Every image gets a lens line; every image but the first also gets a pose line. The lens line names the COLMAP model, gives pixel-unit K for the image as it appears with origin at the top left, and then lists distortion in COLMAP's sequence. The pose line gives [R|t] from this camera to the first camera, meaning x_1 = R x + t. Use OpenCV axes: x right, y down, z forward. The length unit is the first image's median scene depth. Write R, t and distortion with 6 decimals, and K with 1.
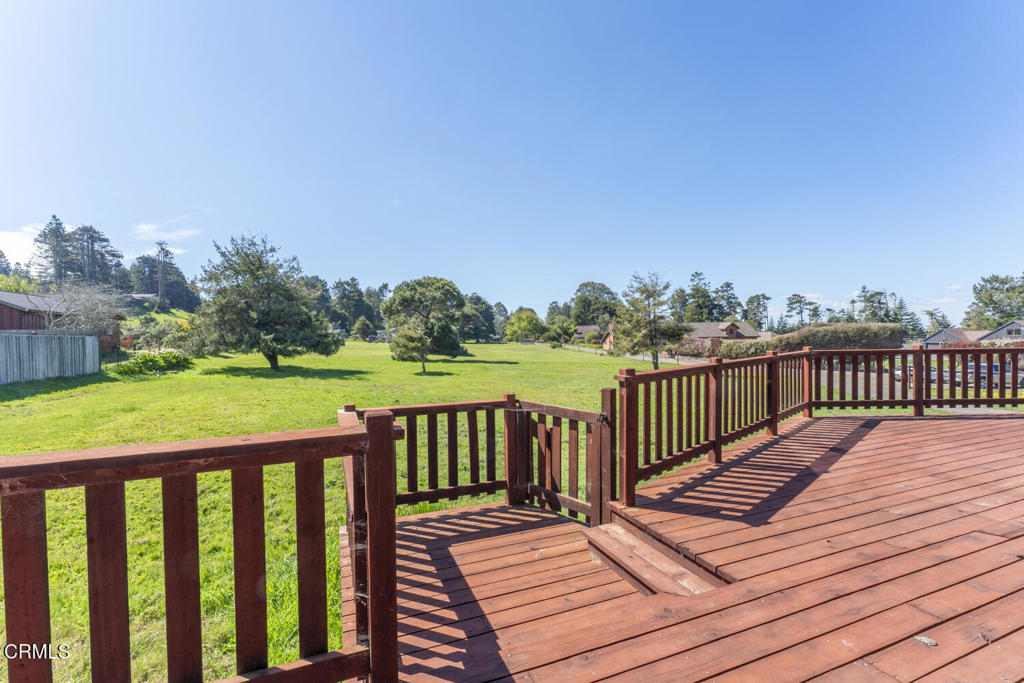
lens RADIAL K [[449.8, 0, 504.3], [0, 449.8, 341.3], [0, 0, 1]] dist [0.000210, -0.000016]
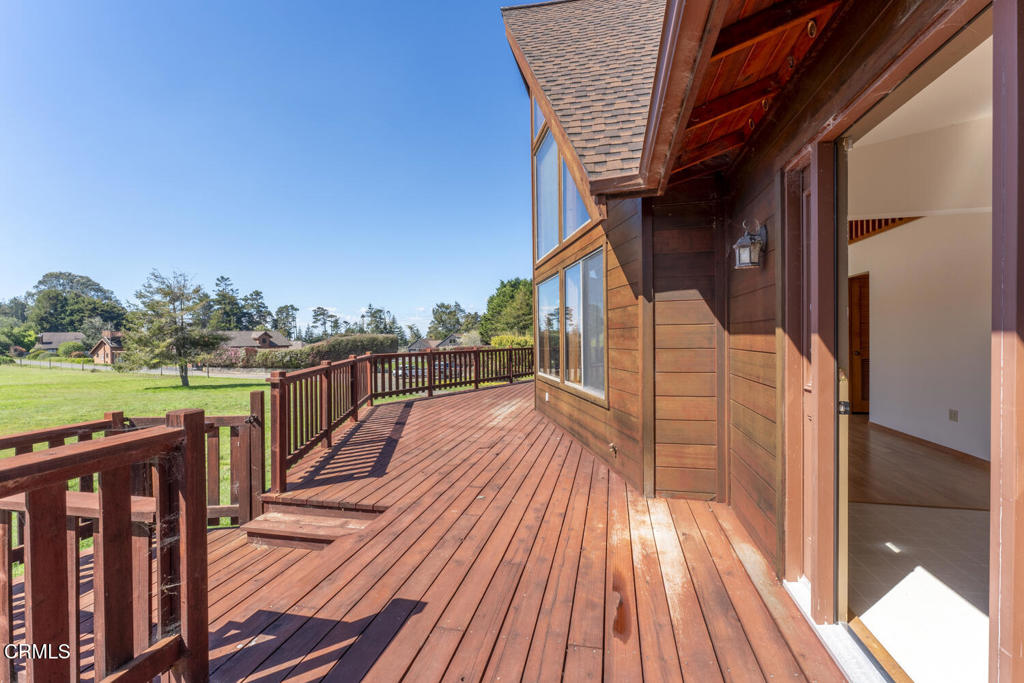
lens RADIAL K [[449.8, 0, 504.3], [0, 449.8, 341.3], [0, 0, 1]] dist [0.000210, -0.000016]
pose [[0.568239, 0.000286, 0.822864, -0.038212], [0.016630, 0.999792, -0.011831, 0.000842], [-0.822696, 0.020408, 0.568115, -0.012903]]
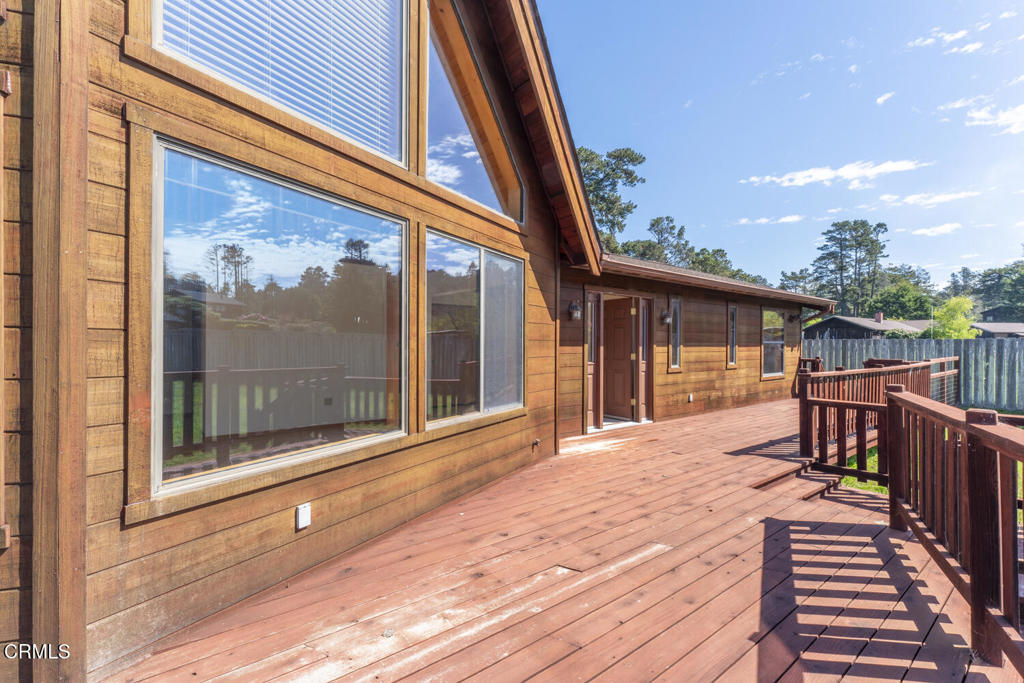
lens RADIAL K [[449.8, 0, 504.3], [0, 449.8, 341.3], [0, 0, 1]] dist [0.000210, -0.000016]
pose [[-0.957352, 0.009053, -0.288782, 0.153368], [0.006165, 0.999921, 0.010910, -0.005631], [0.288858, 0.008664, -0.957333, 0.190350]]
